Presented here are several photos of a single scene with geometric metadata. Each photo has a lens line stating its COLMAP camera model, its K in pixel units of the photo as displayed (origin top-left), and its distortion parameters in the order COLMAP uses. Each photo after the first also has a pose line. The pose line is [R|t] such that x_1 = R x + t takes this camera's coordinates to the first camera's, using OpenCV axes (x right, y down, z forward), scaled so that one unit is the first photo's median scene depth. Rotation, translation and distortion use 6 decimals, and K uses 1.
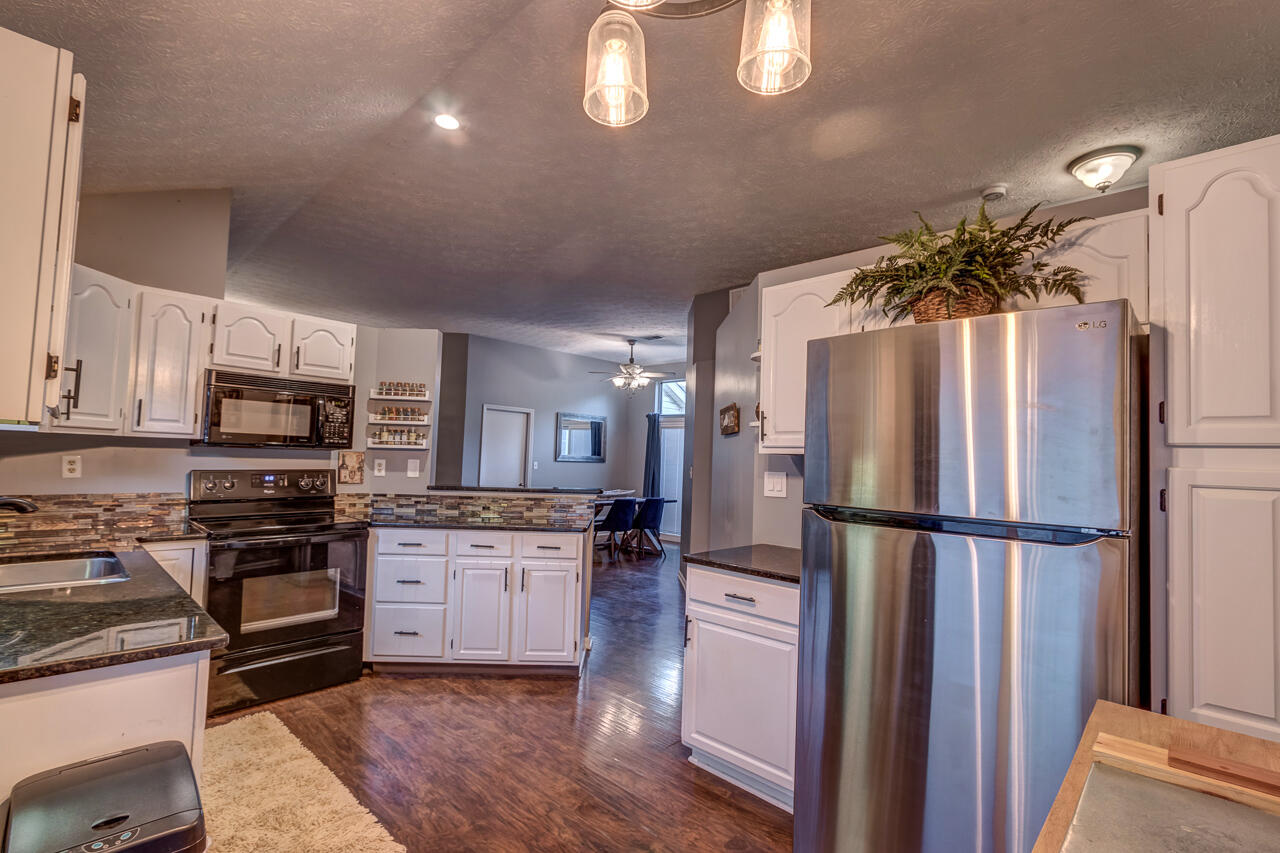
lens RADIAL K [[586.2, 0, 633.5], [0, 586.2, 435.6], [0, 0, 1]] dist [0.004926, -0.000941]
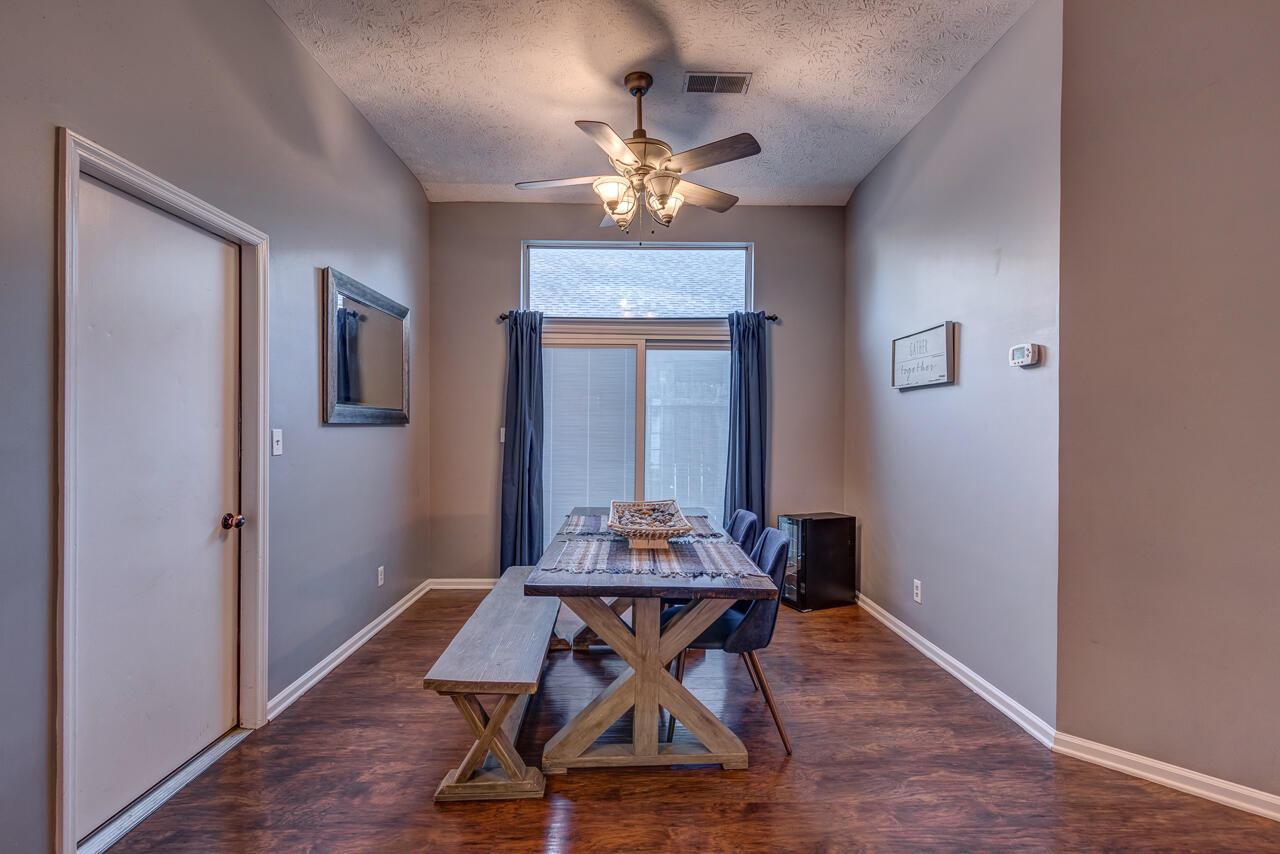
lens RADIAL K [[586.2, 0, 633.5], [0, 586.2, 436.1], [0, 0, 1]] dist [0.004926, -0.000941]
pose [[0.710348, -0.038855, 0.702778, -0.556062], [-0.014330, 0.997470, 0.069633, 0.059633], [-0.703705, -0.059534, 0.707994, 1.564307]]
